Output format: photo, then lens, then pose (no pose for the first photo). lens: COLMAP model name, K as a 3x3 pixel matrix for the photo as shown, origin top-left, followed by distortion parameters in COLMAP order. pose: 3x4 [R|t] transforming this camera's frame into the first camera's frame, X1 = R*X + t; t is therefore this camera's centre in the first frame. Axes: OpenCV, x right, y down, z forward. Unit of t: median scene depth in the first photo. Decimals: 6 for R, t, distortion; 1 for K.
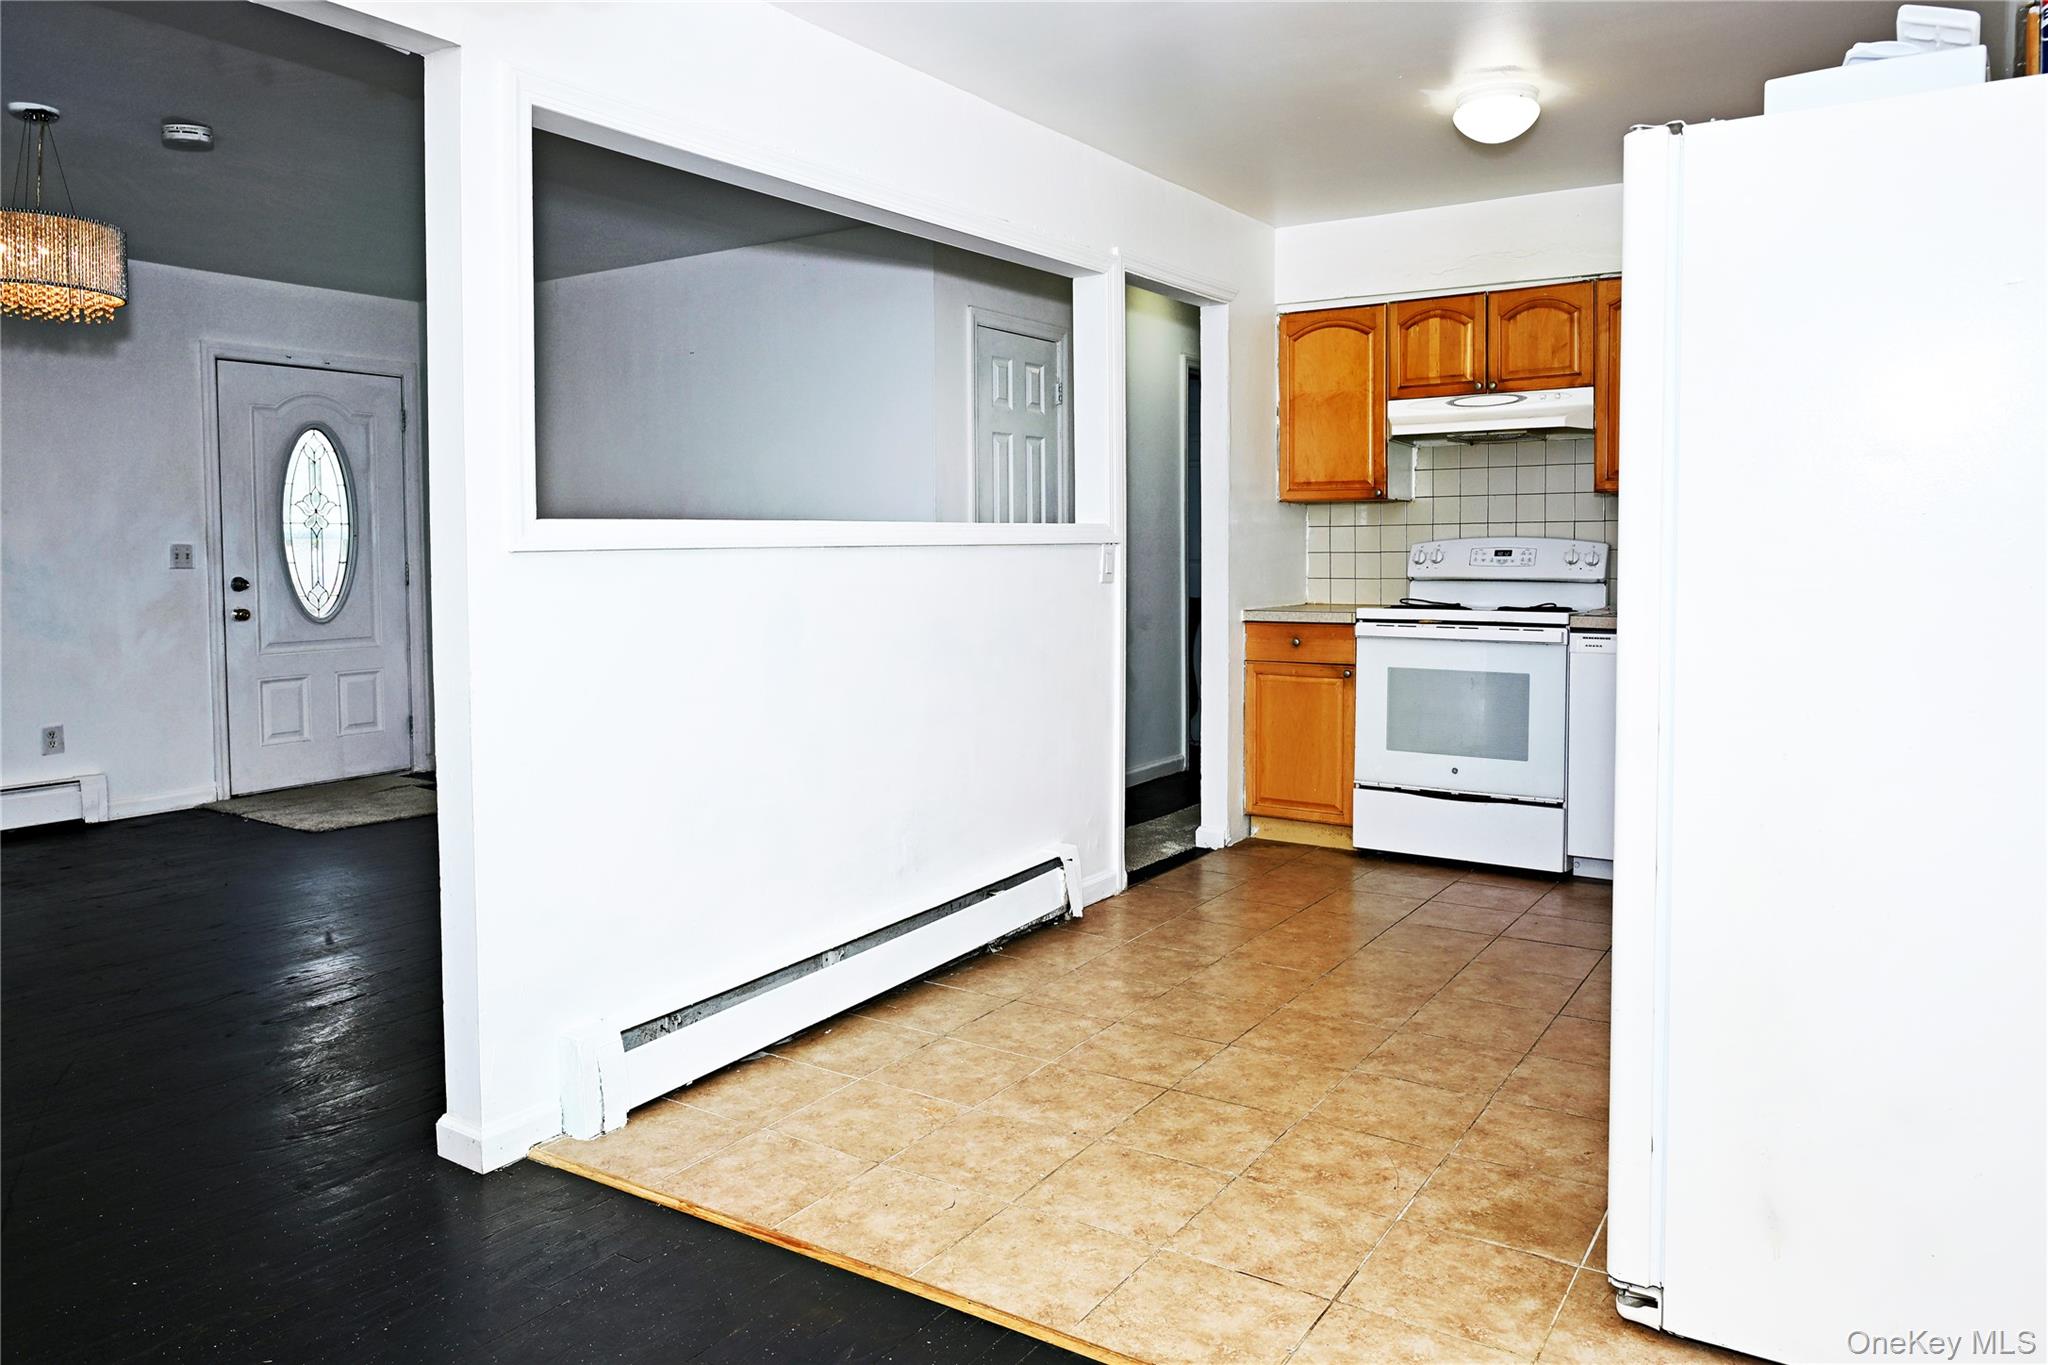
lens RADIAL K [[1390.8, 0, 974.3], [0, 1390.8, 552.2], [0, 0, 1]] dist [0.019468, -0.013091]
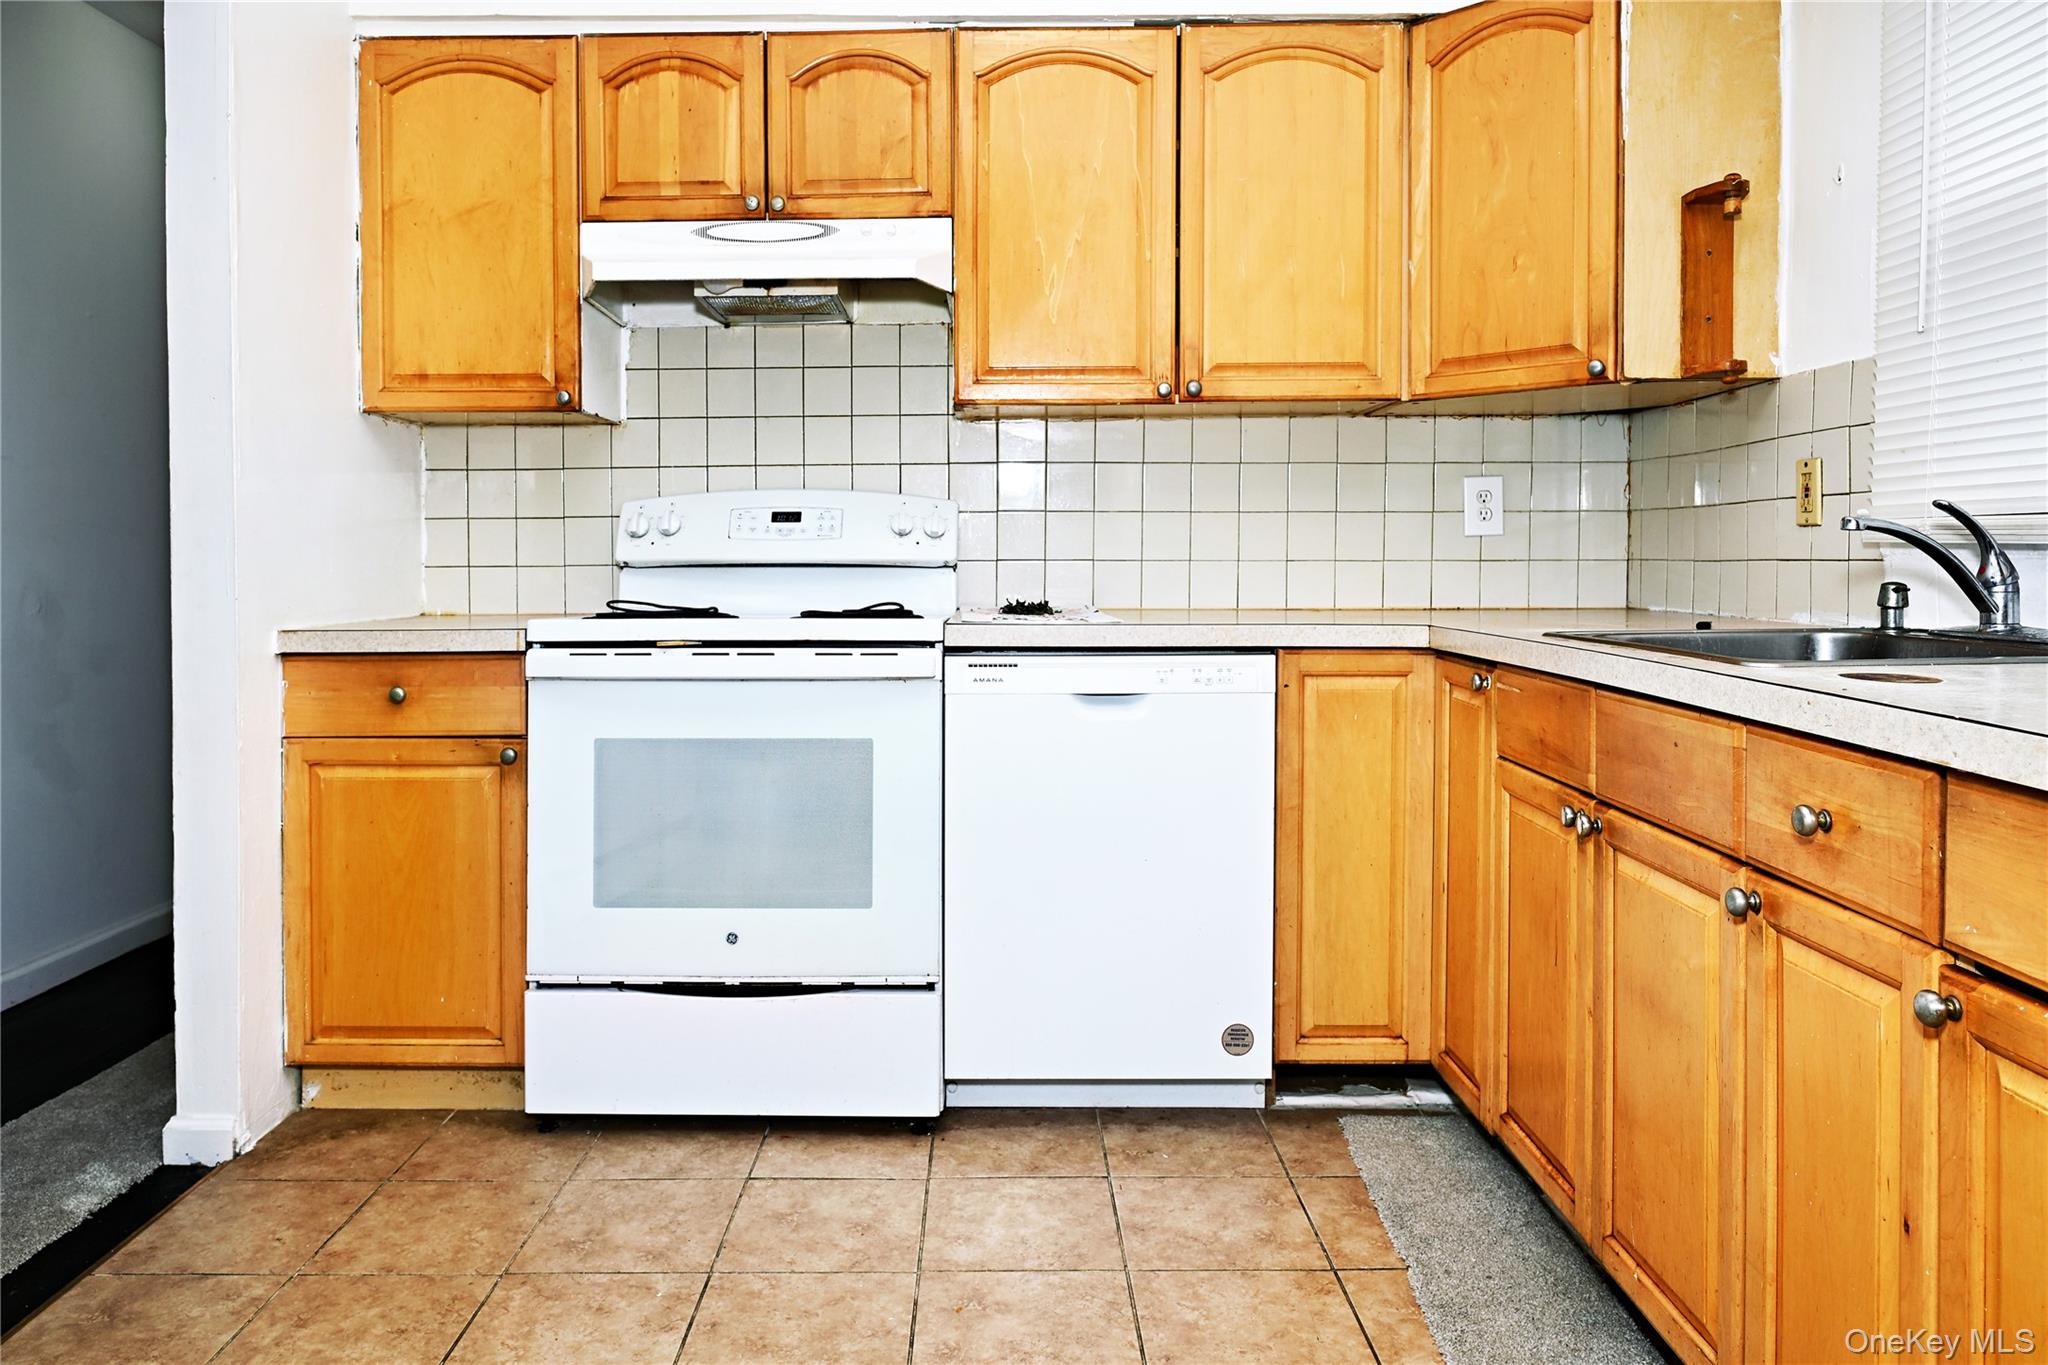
lens RADIAL K [[1390.8, 0, 1003.6], [0, 1390.8, 603.2], [0, 0, 1]] dist [0.019468, -0.013091]
pose [[0.818118, -0.015113, 0.574852, 0.130114], [0.002007, 0.999724, 0.023427, 0.022998], [-0.575047, -0.018012, 0.817922, 0.503881]]
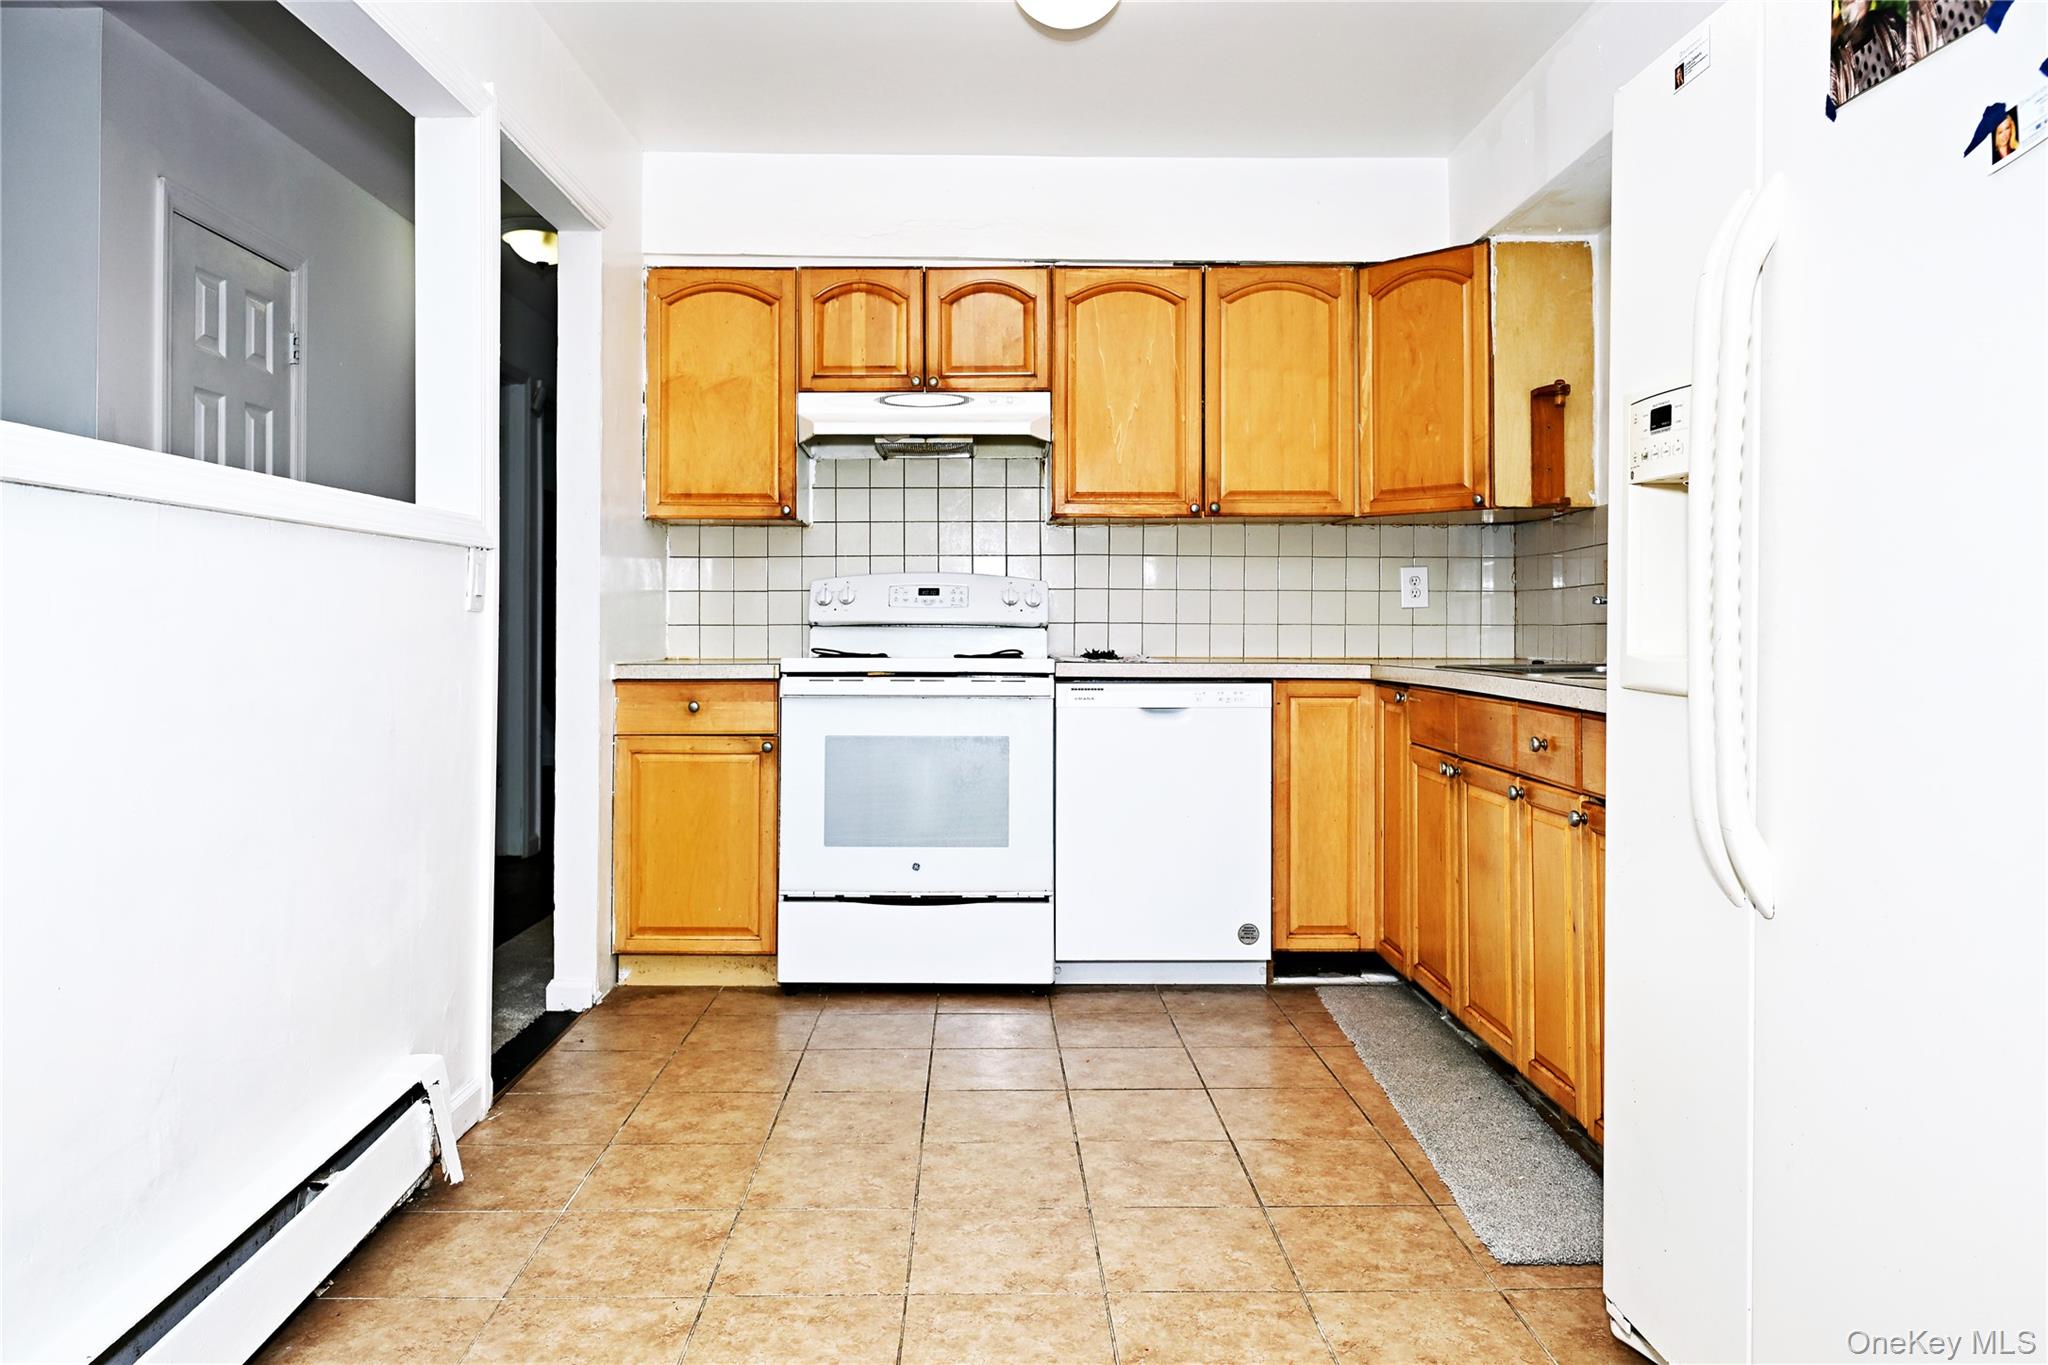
lens RADIAL K [[1390.8, 0, 964.6], [0, 1390.8, 616.3], [0, 0, 1]] dist [0.019468, -0.013091]
pose [[0.818727, 0.017936, 0.573903, -0.072074], [-0.005353, 0.999707, -0.023607, 0.034787], [-0.574159, 0.016256, 0.818583, 0.333530]]
